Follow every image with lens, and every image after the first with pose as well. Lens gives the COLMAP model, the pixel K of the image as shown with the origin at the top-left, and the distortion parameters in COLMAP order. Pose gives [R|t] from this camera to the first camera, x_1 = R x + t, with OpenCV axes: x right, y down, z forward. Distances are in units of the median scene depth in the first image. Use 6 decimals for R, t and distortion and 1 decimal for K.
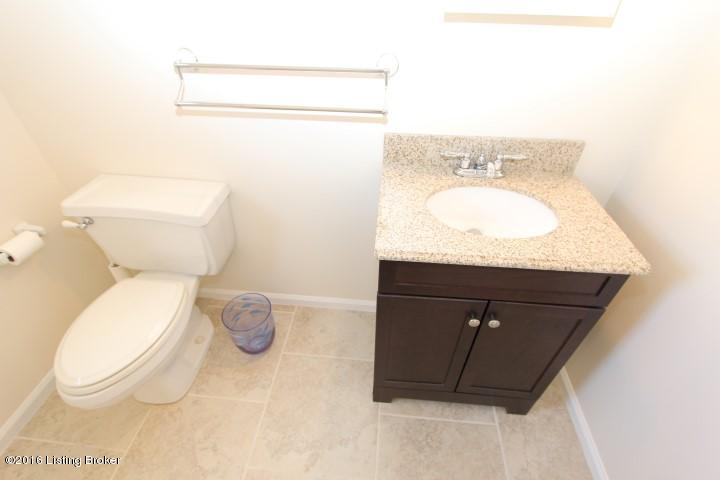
lens RADIAL K [[331.9, 0, 360.0], [0, 331.9, 243.6], [0, 0, 1]] dist [-0.017819, 0.001342]
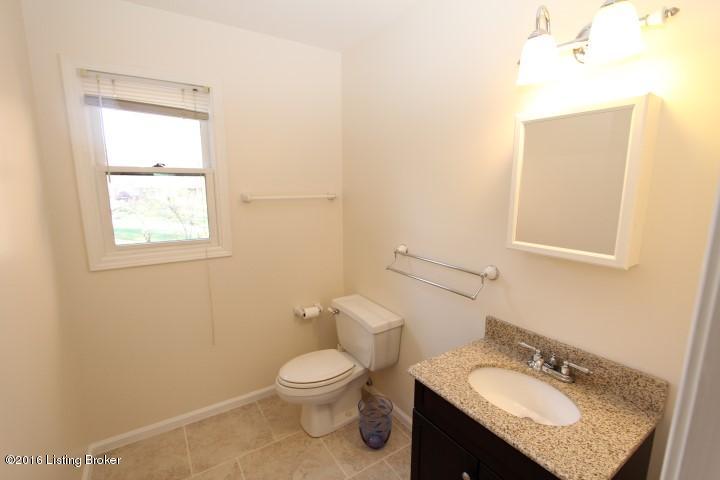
lens RADIAL K [[331.9, 0, 361.3], [0, 331.9, 239.4], [0, 0, 1]] dist [-0.017819, 0.001342]
pose [[0.623400, 0.123757, -0.772047, 0.751521], [-0.502174, 0.820207, -0.274010, 0.048027], [0.599328, 0.558520, 0.573465, -0.279877]]
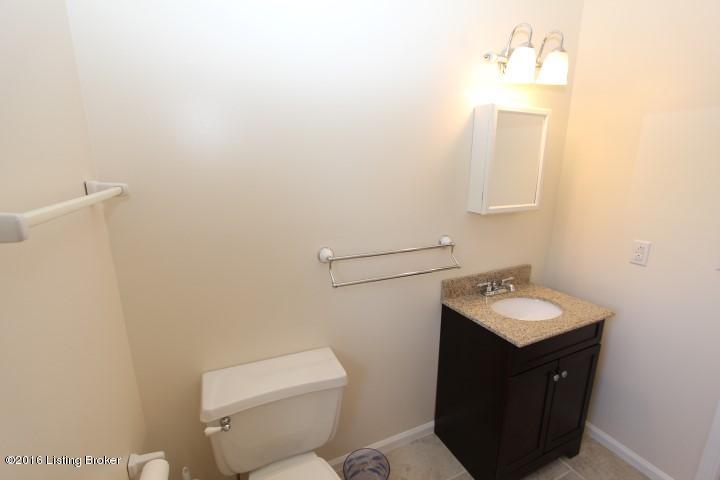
lens RADIAL K [[331.9, 0, 362.6], [0, 331.9, 244.2], [0, 0, 1]] dist [-0.017819, 0.001342]
pose [[0.863642, -0.123124, 0.488838, -0.952255], [0.327704, 0.873985, -0.358831, -0.047921], [-0.383057, 0.470096, 0.795159, -0.159282]]
